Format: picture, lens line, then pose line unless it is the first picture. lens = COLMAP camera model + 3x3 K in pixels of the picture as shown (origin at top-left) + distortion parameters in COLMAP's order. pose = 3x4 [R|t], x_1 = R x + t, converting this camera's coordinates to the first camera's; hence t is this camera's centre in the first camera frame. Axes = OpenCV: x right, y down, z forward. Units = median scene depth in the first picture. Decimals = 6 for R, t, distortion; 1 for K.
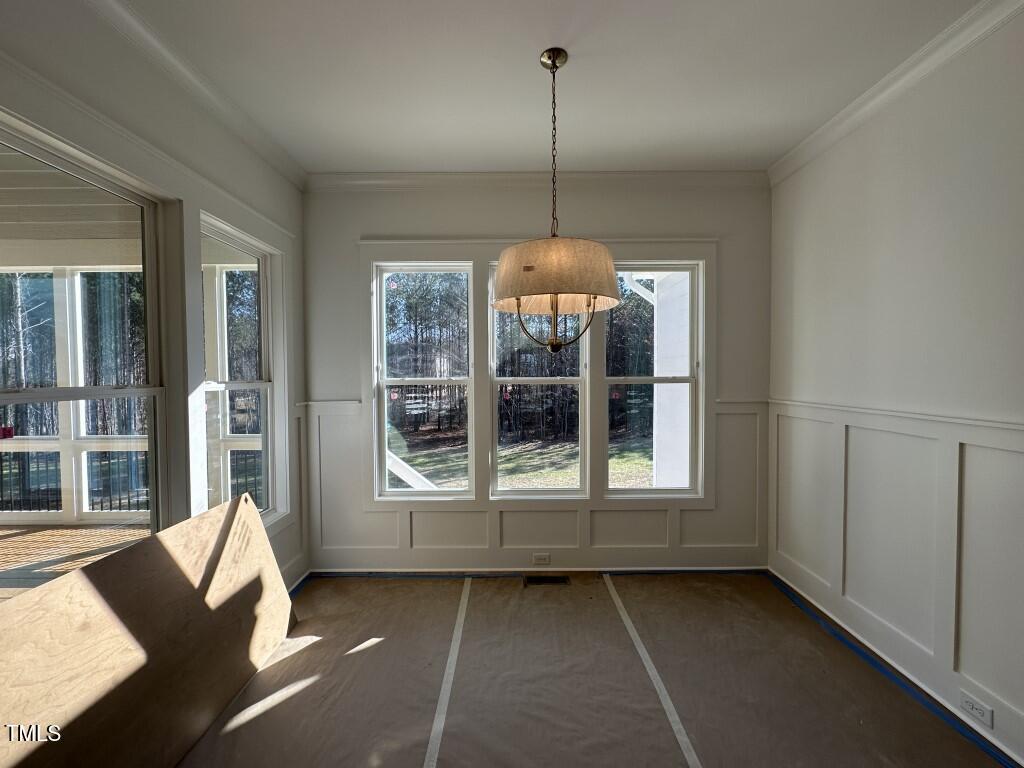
lens RADIAL K [[409.8, 0, 511.2], [0, 409.8, 383.1], [0, 0, 1]] dist [-0.002335, 0.000897]
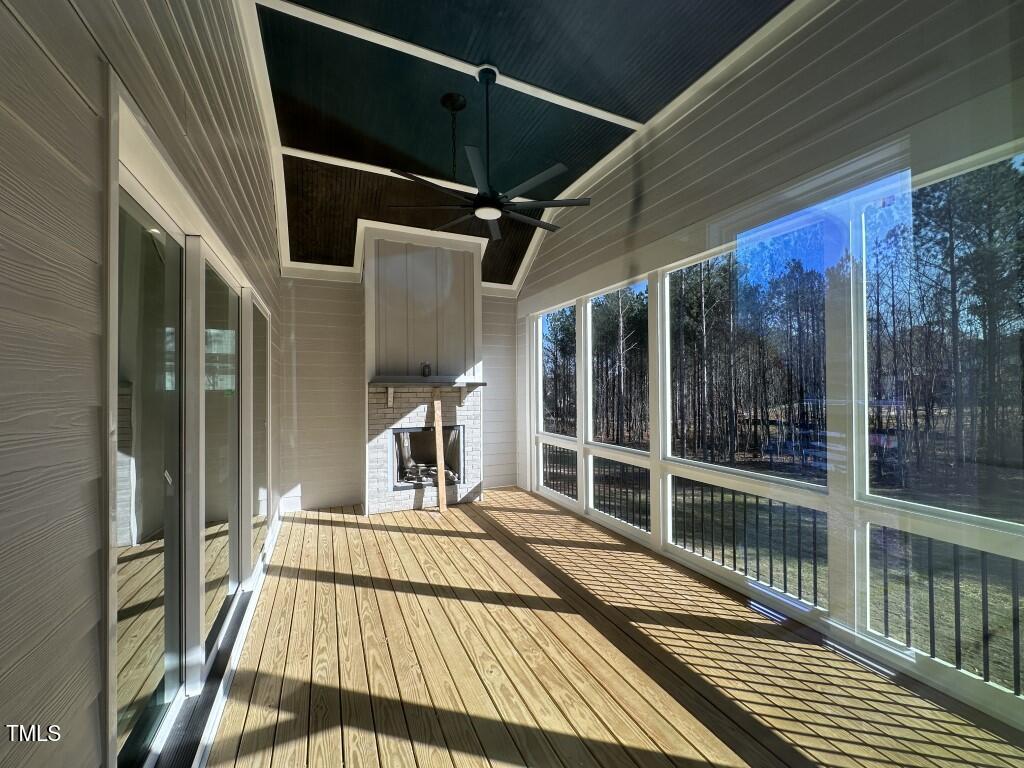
lens RADIAL K [[409.8, 0, 518.2], [0, 409.8, 386.1], [0, 0, 1]] dist [-0.002335, 0.000897]
pose [[0.435514, -0.000561, -0.900182, -0.391508], [-0.014487, 0.999866, -0.007632, -0.011826], [0.900066, 0.016364, 0.435447, 0.318740]]
